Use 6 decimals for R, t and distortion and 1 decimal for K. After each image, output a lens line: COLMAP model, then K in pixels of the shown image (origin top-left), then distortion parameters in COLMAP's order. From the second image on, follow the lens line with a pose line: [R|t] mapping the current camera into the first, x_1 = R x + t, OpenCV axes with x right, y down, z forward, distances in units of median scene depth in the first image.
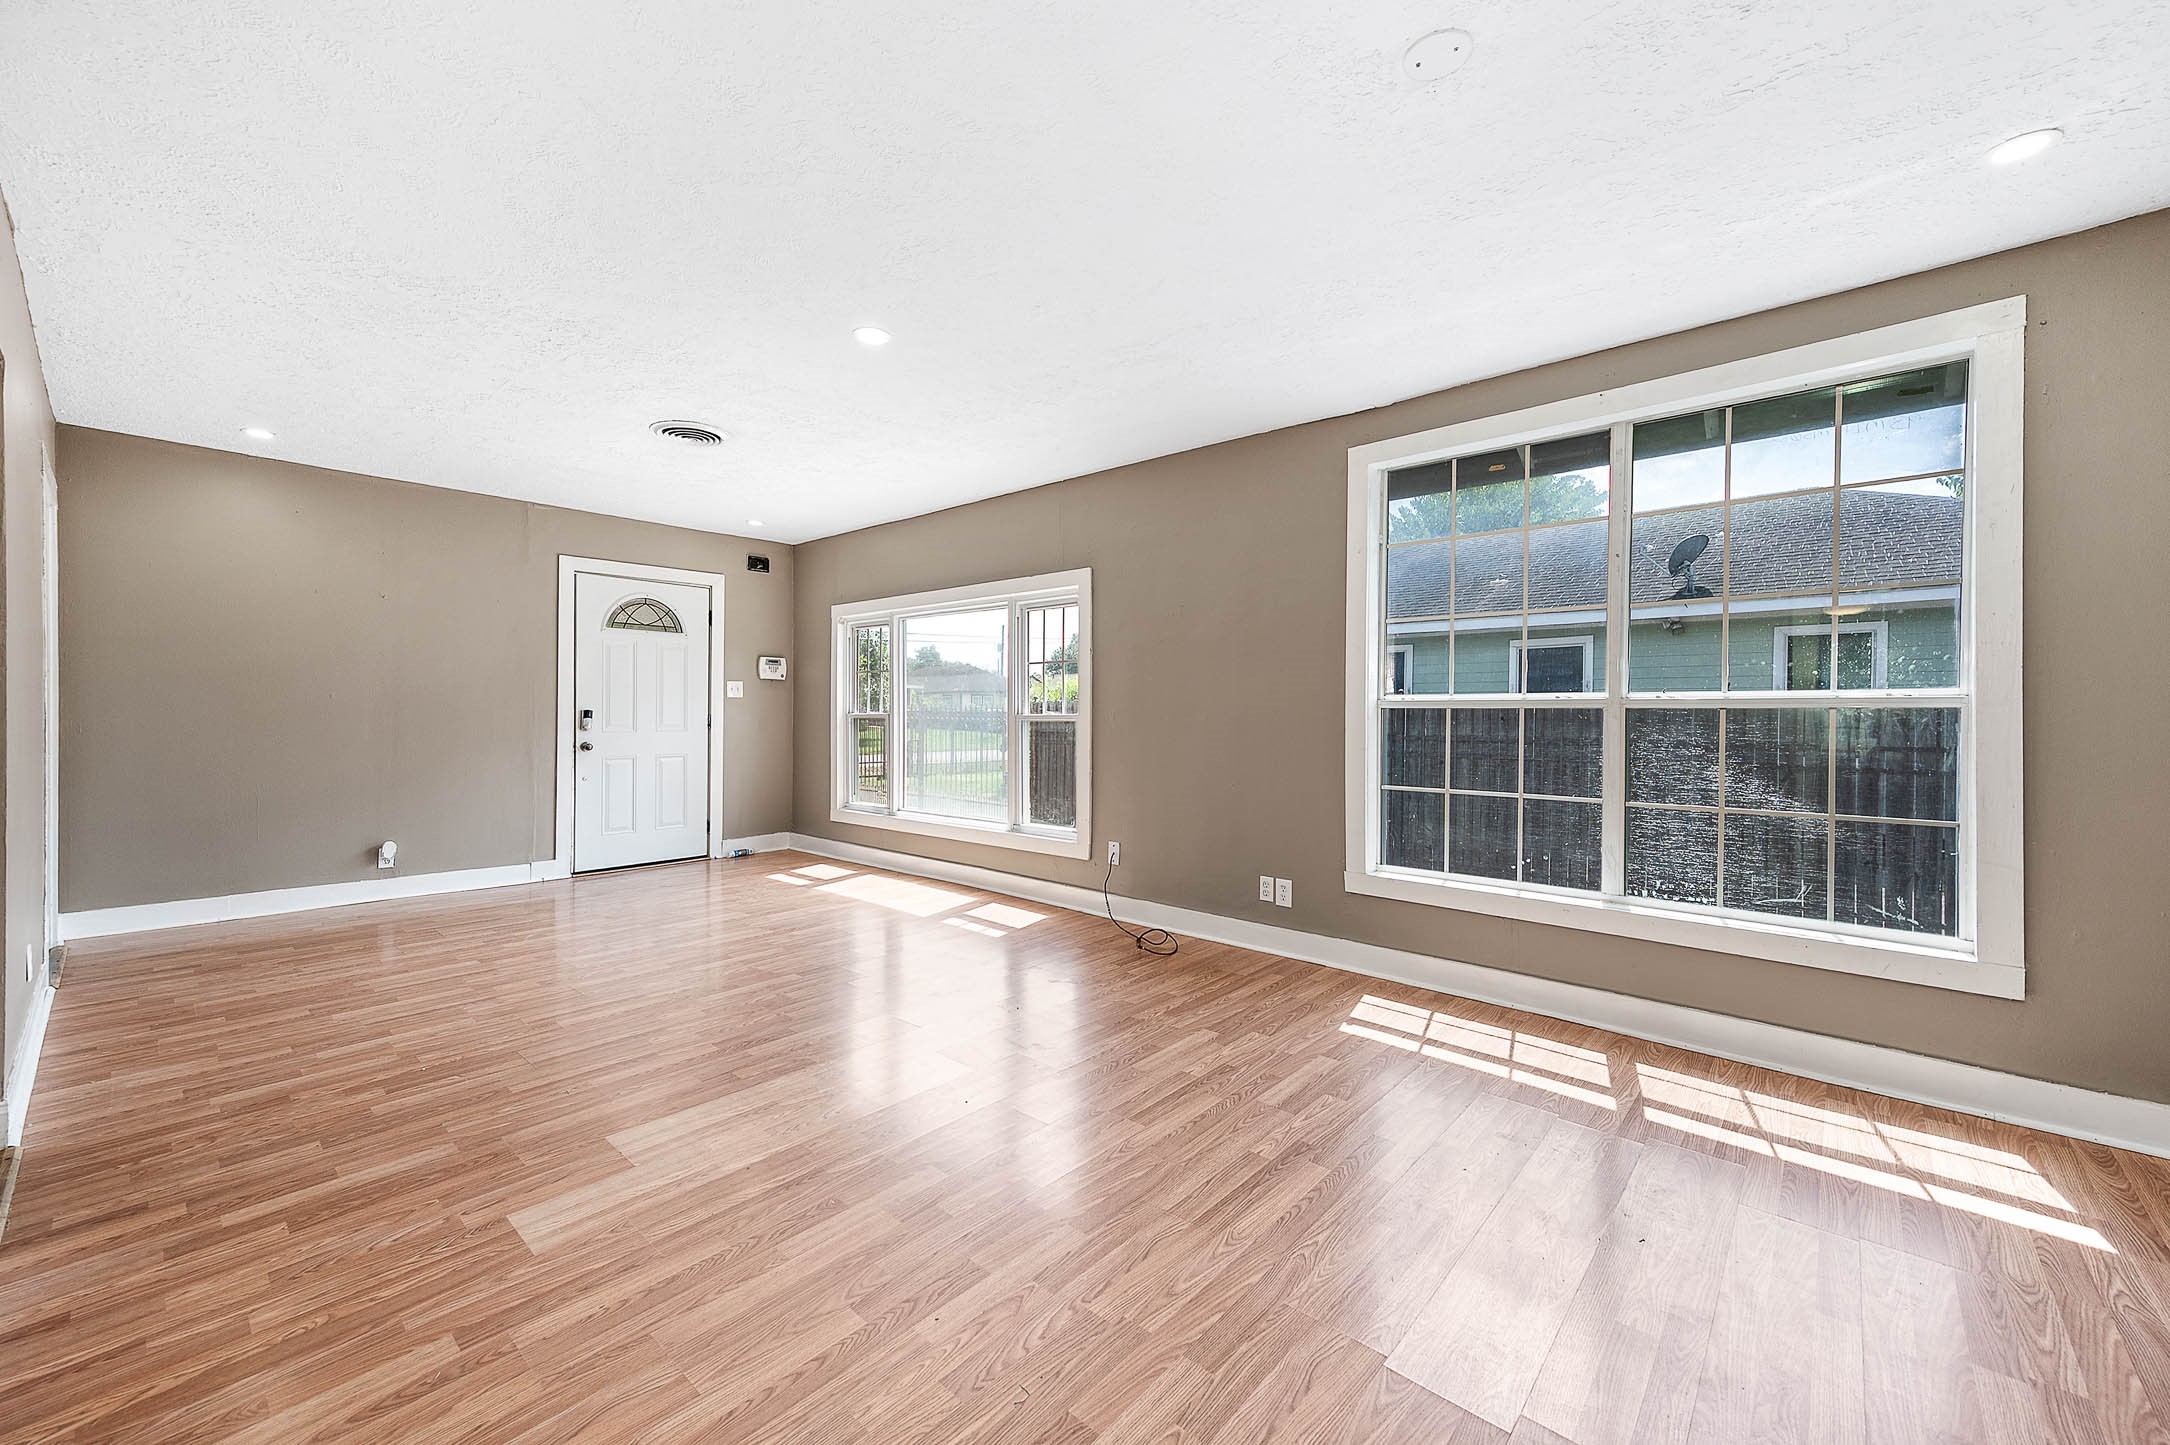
lens RADIAL K [[850.8, 0, 1095.7], [0, 850.8, 708.8], [0, 0, 1]] dist [0.007441, 0.000840]
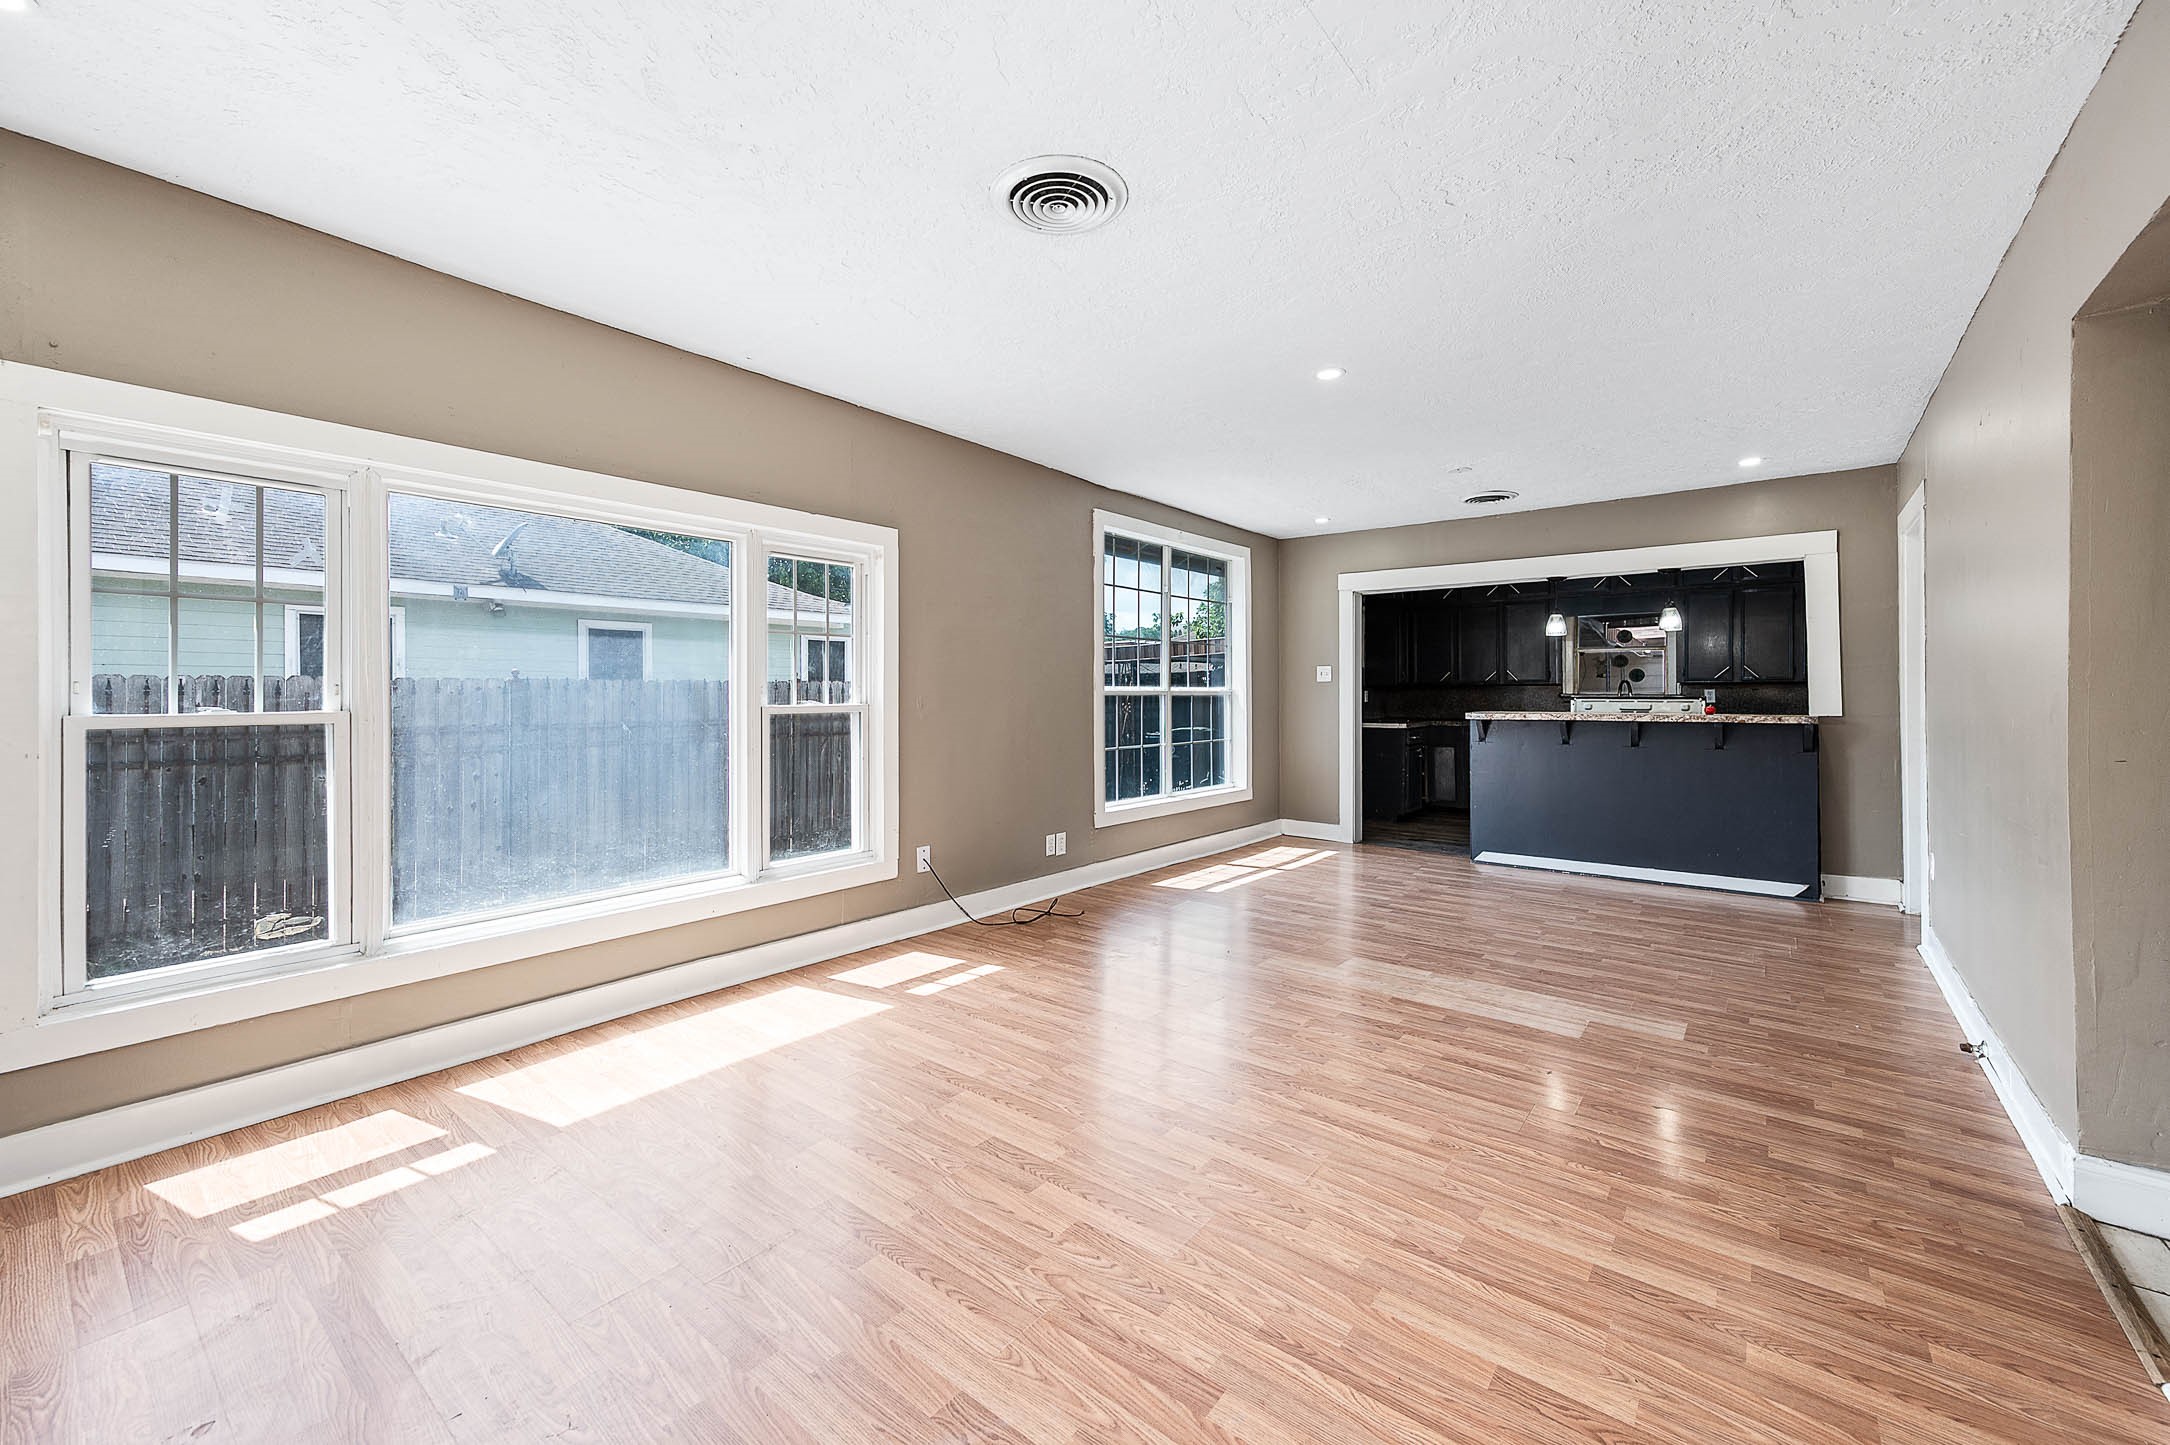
lens RADIAL K [[850.8, 0, 1090.7], [0, 850.8, 695.3], [0, 0, 1]] dist [0.007441, 0.000840]
pose [[-0.047389, -0.004952, 0.998864, -1.527846], [-0.003706, 0.999982, 0.004782, -0.010351], [-0.998870, -0.003475, -0.047407, 1.511675]]
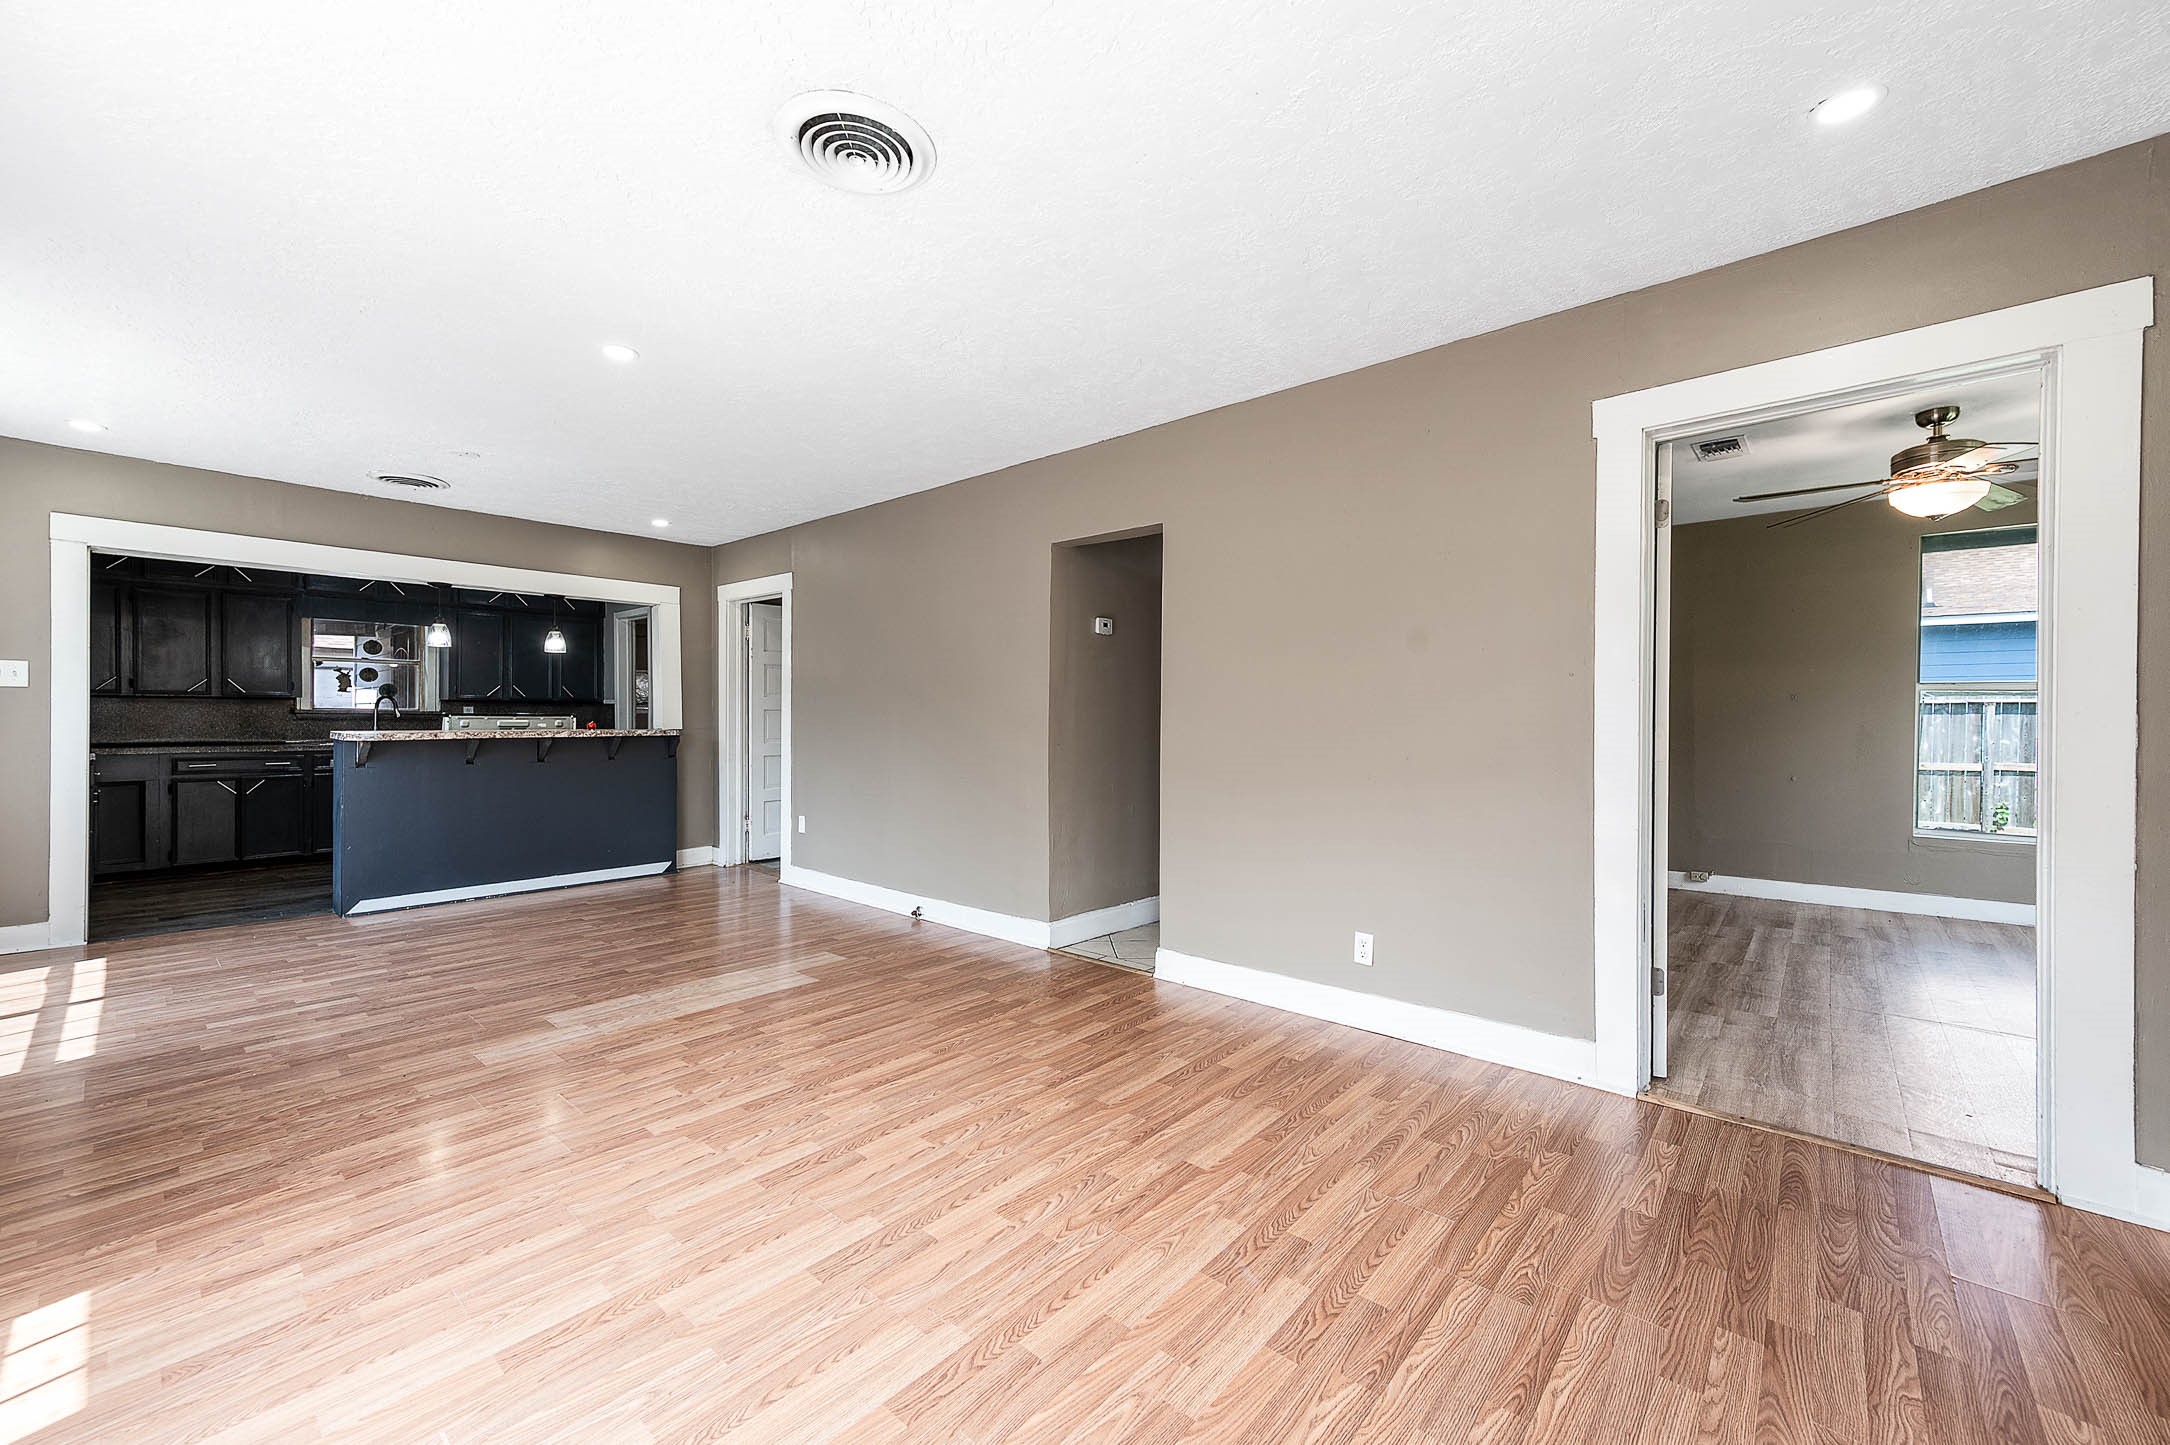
lens RADIAL K [[850.8, 0, 1080.0], [0, 850.8, 717.7], [0, 0, 1]] dist [0.007441, 0.000840]
pose [[-0.999917, -0.009094, 0.009079, -0.913964], [-0.009102, 0.999958, -0.000851, -0.002856], [-0.009071, -0.000933, -0.999958, 2.217103]]
